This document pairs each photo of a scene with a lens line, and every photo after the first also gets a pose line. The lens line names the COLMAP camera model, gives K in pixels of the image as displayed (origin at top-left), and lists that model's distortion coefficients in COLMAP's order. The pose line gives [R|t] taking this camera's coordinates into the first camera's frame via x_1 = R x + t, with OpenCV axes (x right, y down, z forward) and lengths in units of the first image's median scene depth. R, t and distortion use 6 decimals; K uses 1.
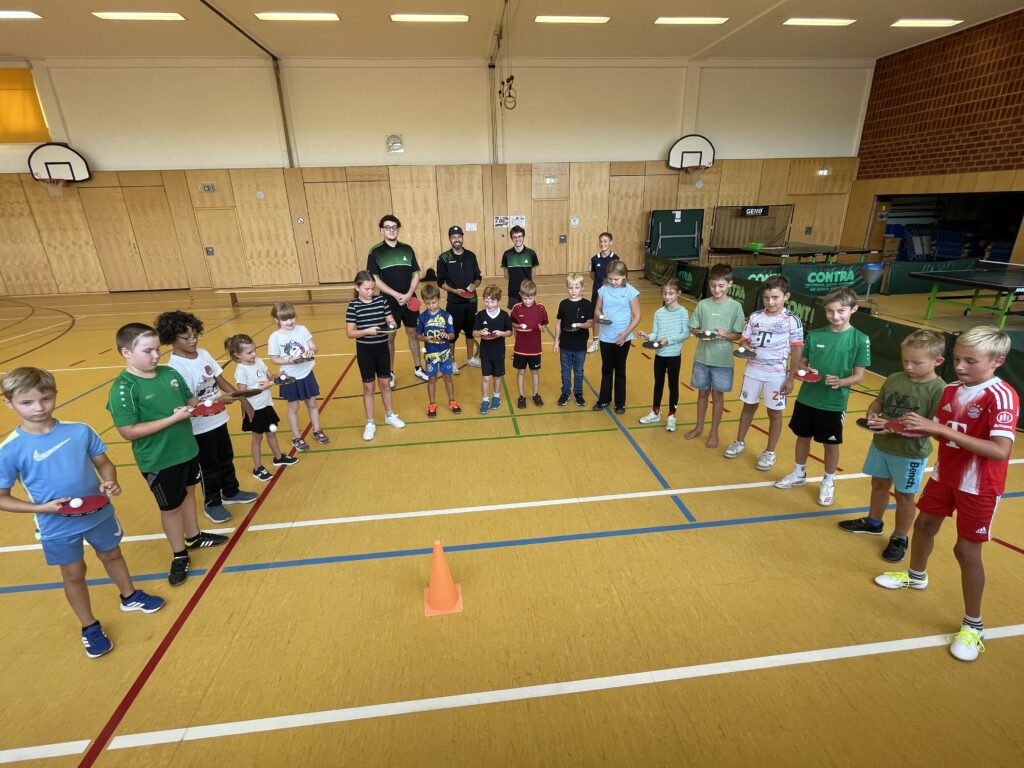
lens RADIAL K [[485.9, 0, 512.0], [0, 485.9, 384.0], [0, 0, 1]] dist [-0.002925, -0.000896]
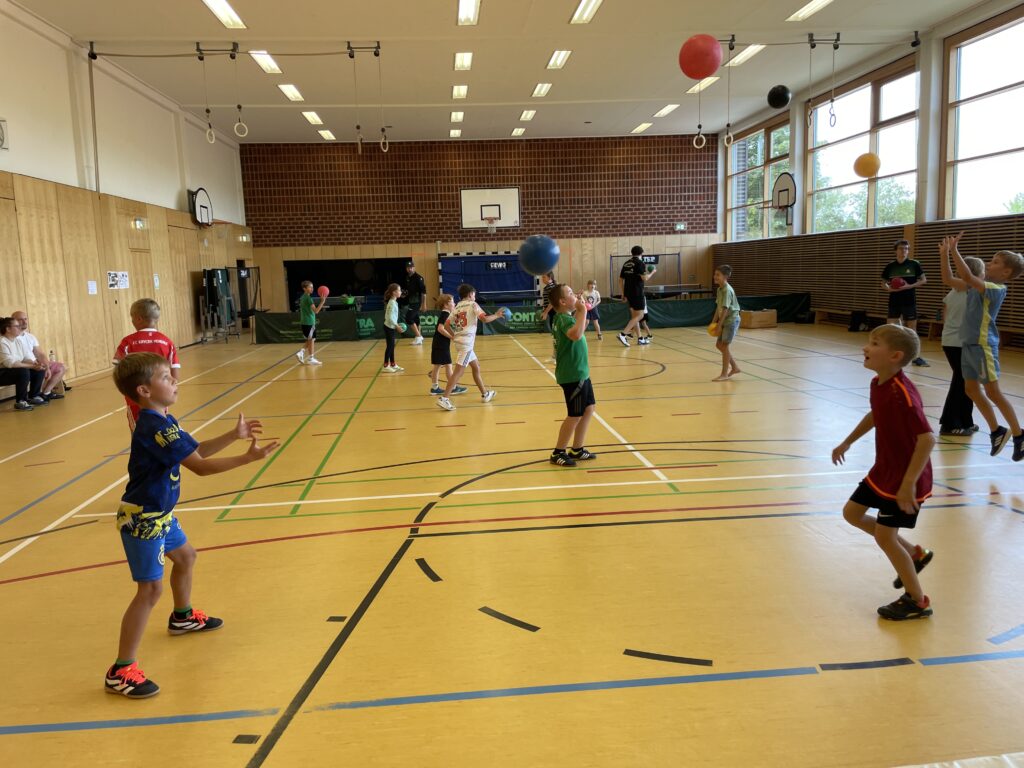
lens RADIAL K [[755.8, 0, 512.0], [0, 755.8, 384.0], [0, 0, 1]] dist [0.069565, -0.131781]
pose [[0.024670, -0.126571, 0.991651, -1.040732], [0.377806, 0.919568, 0.107971, -0.129178], [-0.925556, 0.371988, 0.070505, 0.528729]]
